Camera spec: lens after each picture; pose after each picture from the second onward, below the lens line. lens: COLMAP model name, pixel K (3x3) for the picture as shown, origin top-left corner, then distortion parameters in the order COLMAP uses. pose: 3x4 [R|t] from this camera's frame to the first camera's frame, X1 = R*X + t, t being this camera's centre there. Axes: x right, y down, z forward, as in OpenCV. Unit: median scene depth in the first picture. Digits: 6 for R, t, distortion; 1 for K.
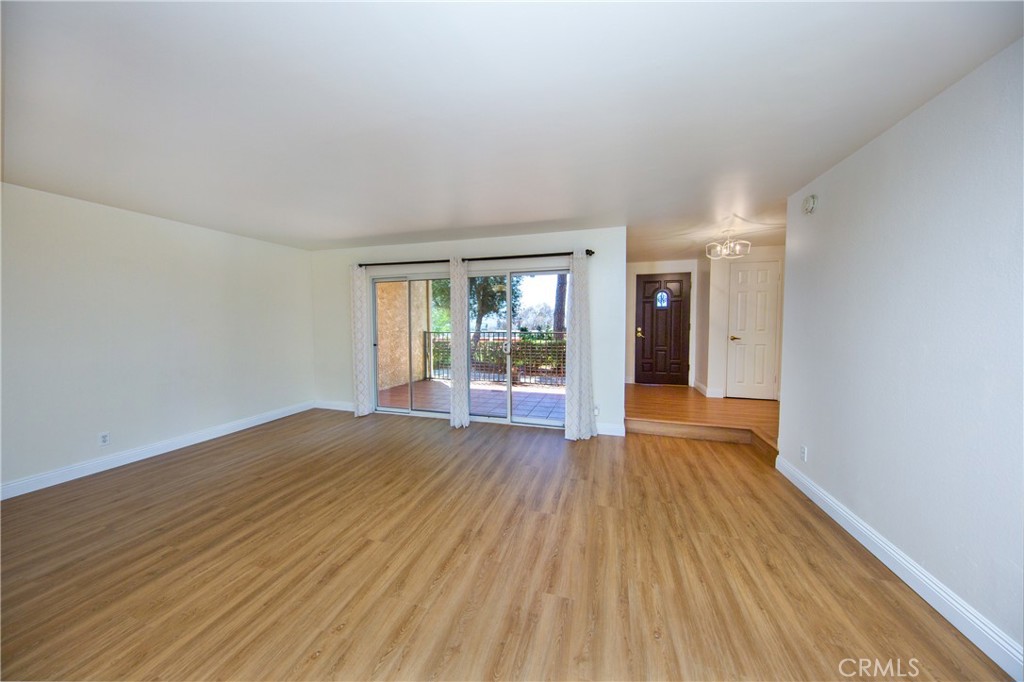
lens RADIAL K [[330.4, 0, 512.0], [0, 330.4, 338.8], [0, 0, 1]] dist [-0.001458, -0.000128]
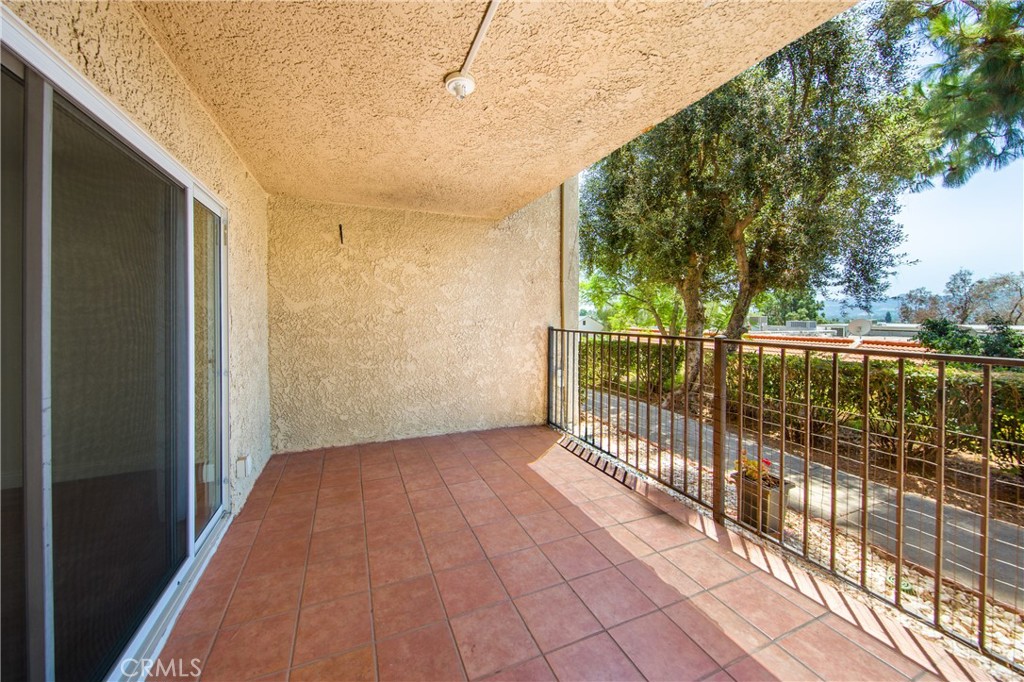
lens RADIAL K [[369.4, 0, 493.9], [0, 369.4, 319.4], [0, 0, 1]] dist [-0.000289, -0.000035]
pose [[0.615609, 0.004929, -0.788037, 0.191195], [-0.030694, 0.999372, -0.017727, -0.034789], [0.787454, 0.035101, 0.615373, 0.934061]]
